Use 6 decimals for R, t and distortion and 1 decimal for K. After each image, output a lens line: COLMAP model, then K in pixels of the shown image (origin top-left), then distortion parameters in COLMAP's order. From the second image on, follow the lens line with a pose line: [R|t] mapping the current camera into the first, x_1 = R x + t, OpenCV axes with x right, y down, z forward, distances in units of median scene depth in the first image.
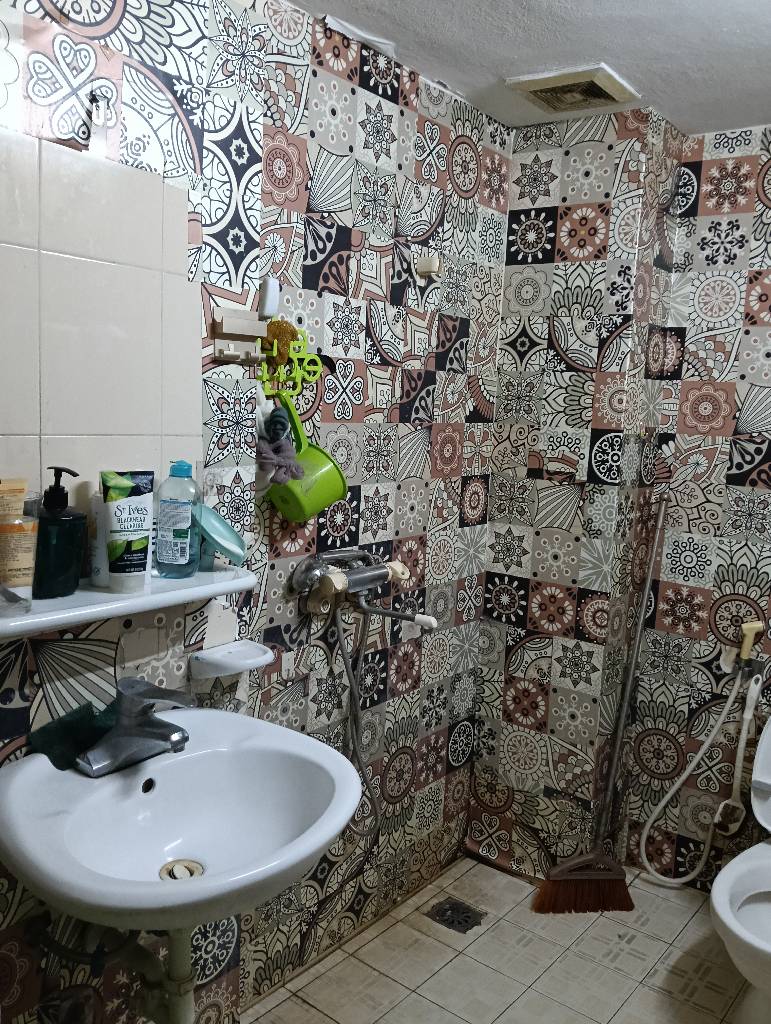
lens RADIAL K [[868.5, 0, 376.8], [0, 868.5, 505.1], [0, 0, 1]] dist [0.072052, -0.189166]
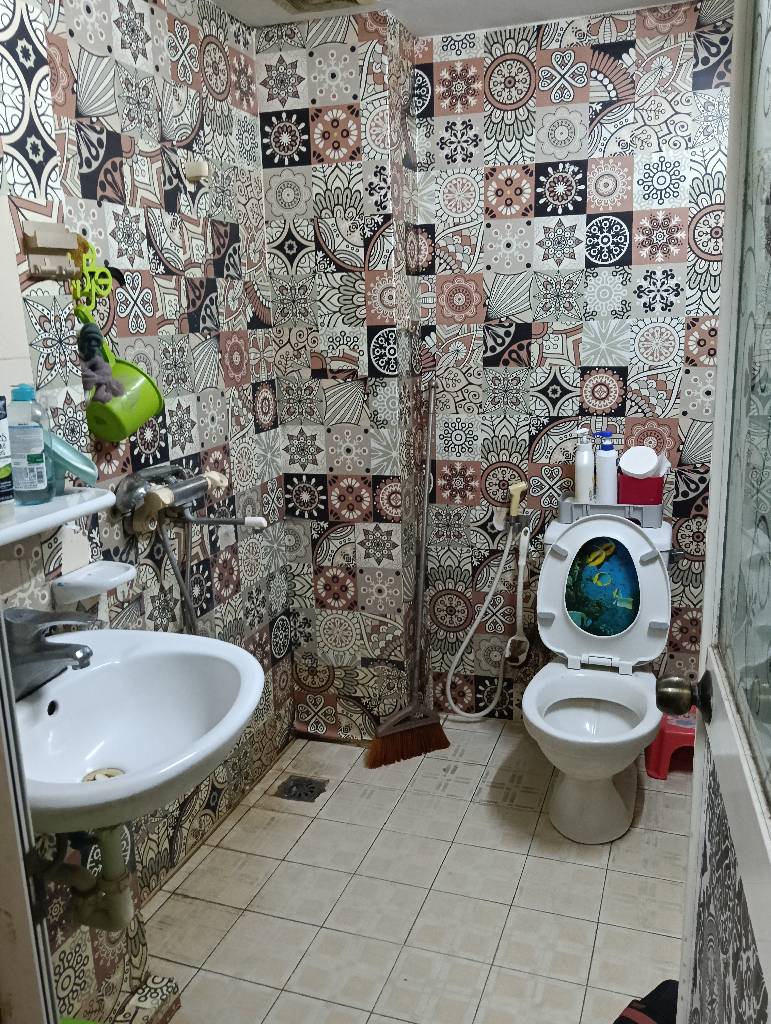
lens RADIAL K [[868.5, 0, 399.3], [0, 868.5, 516.2], [0, 0, 1]] dist [0.072052, -0.189166]
pose [[0.934492, -0.153500, 0.321191, -0.096717], [0.117938, 0.984801, 0.127507, 0.011209], [-0.335881, -0.081274, 0.938391, -0.035689]]
